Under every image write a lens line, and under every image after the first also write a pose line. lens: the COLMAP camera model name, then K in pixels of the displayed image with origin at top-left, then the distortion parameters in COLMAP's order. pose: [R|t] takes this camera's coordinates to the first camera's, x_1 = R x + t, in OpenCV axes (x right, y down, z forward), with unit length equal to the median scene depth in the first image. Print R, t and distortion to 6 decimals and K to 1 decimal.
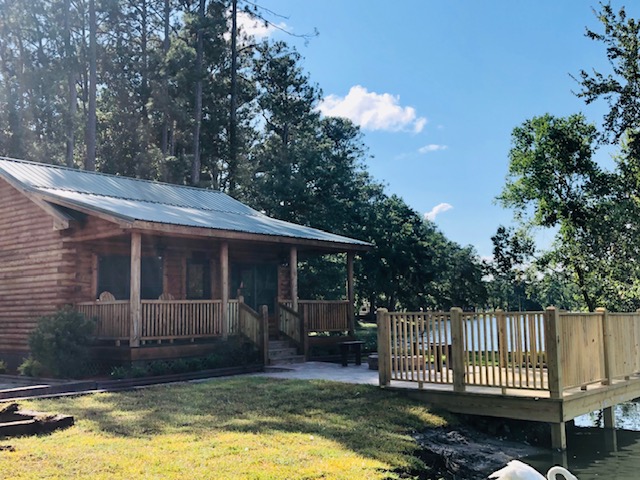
lens RADIAL K [[711.1, 0, 320.0], [0, 711.1, 240.0], [0, 0, 1]] dist [-0.002315, -0.003538]
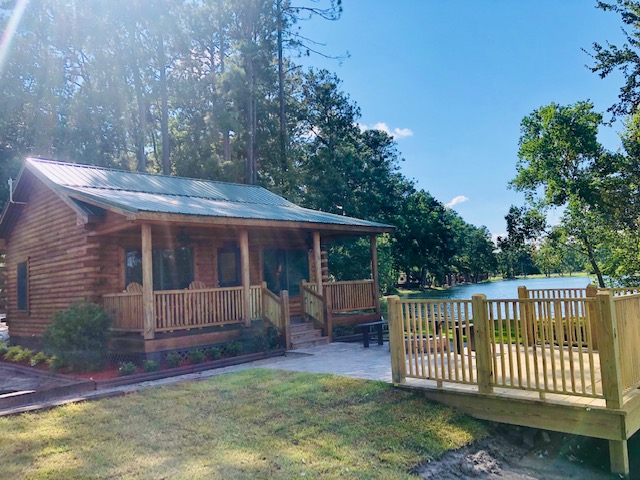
lens RADIAL K [[531.3, 0, 320.0], [0, 531.3, 240.0], [0, 0, 1]] dist [-0.000083, -0.001740]
pose [[0.994939, -0.042383, -0.091105, 0.038869], [0.044386, 0.998813, 0.020072, 0.005797], [0.090147, -0.024014, 0.995639, 0.214644]]
